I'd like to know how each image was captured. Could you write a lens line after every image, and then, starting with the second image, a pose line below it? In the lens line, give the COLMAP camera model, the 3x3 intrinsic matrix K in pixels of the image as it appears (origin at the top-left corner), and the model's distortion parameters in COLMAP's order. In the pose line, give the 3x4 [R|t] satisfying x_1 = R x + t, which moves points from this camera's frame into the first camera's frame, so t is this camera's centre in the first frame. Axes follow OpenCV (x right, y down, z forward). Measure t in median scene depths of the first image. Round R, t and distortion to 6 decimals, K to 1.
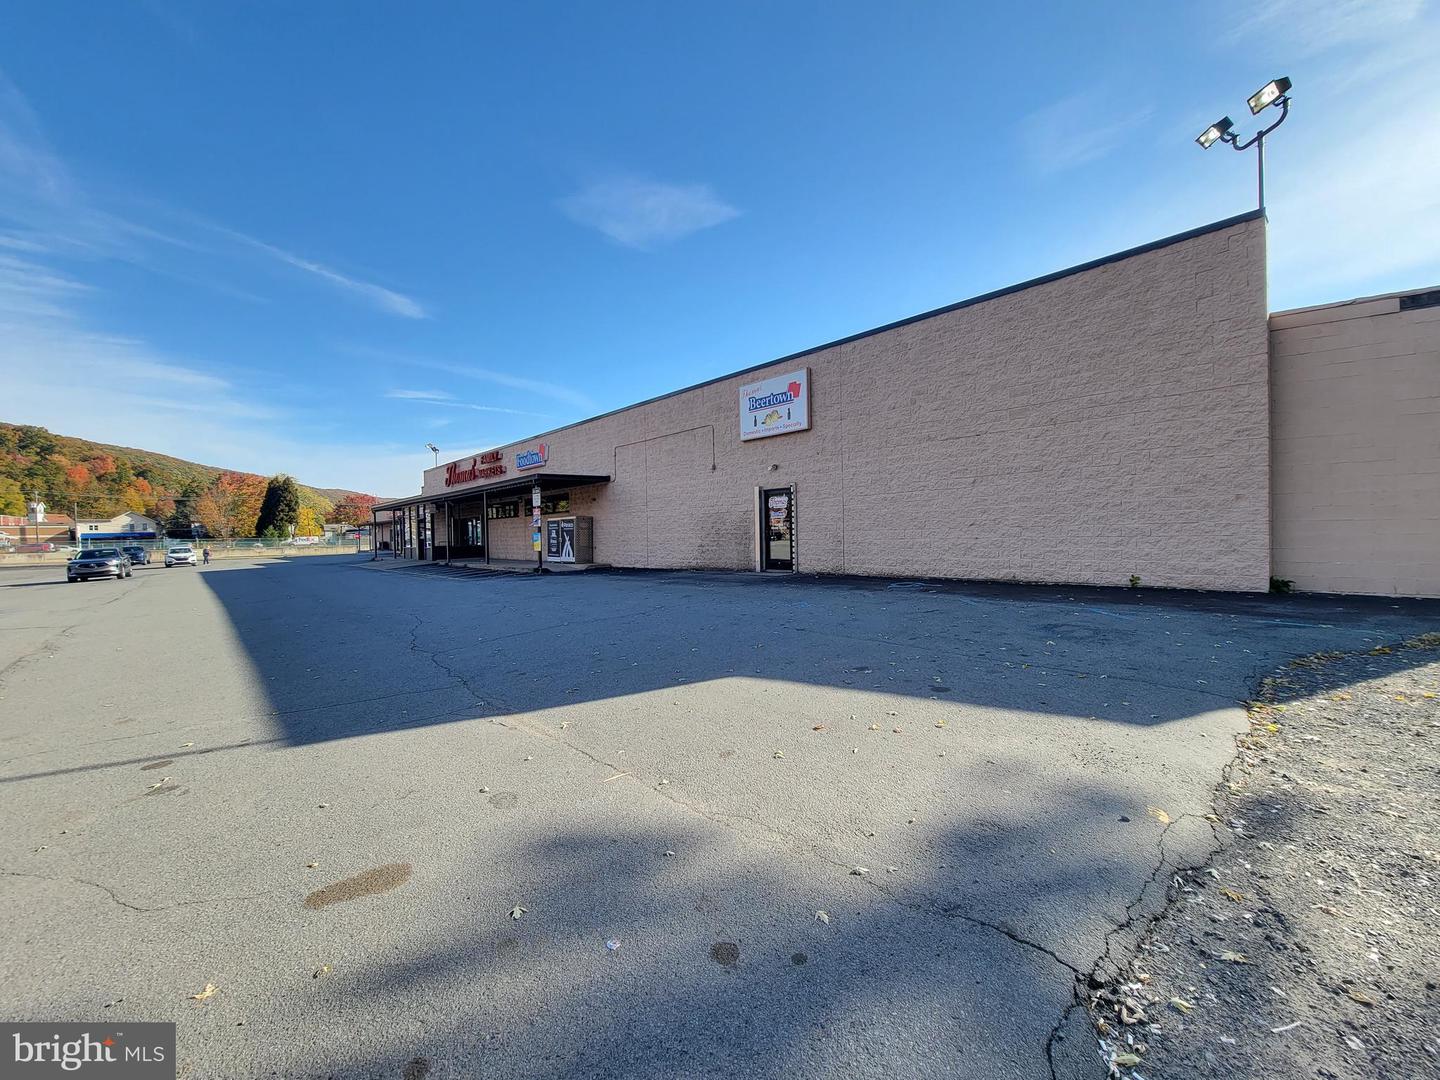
lens RADIAL K [[575.3, 0, 693.3], [0, 575.3, 549.4], [0, 0, 1]] dist [-0.010904, -0.002482]
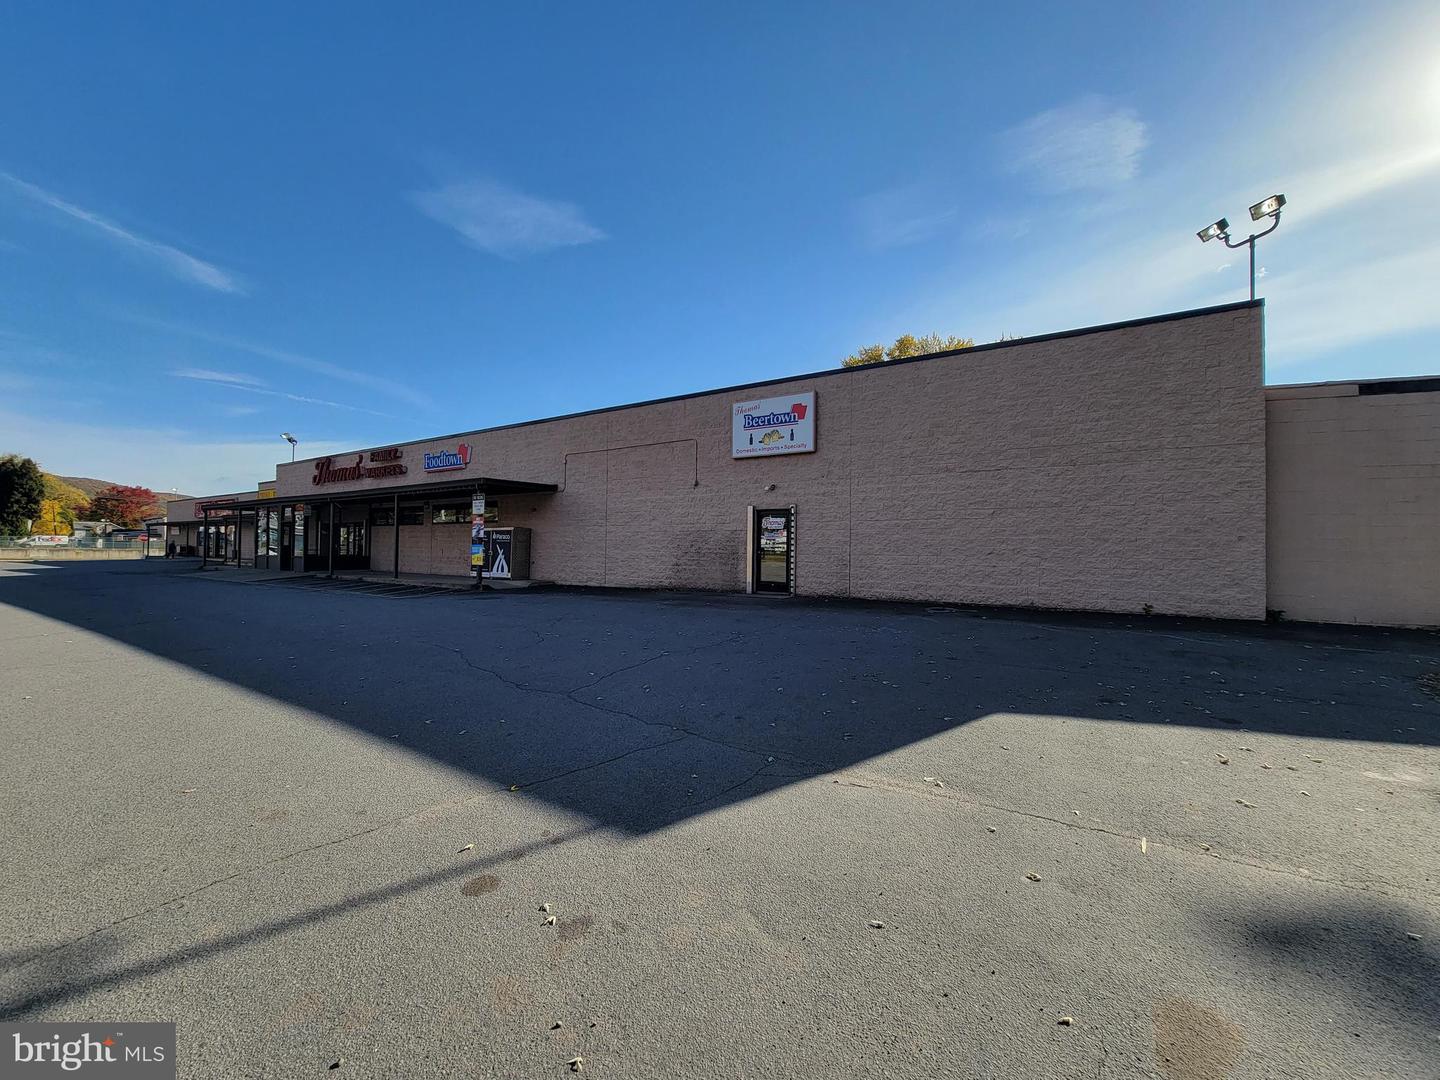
lens RADIAL K [[575.3, 0, 679.6], [0, 575.3, 546.4], [0, 0, 1]] dist [-0.010904, -0.002482]
pose [[0.968097, 0.041837, 0.247056, -0.246698], [-0.031654, 0.998483, -0.045051, 0.007497], [-0.248566, 0.035793, 0.967953, 0.087854]]
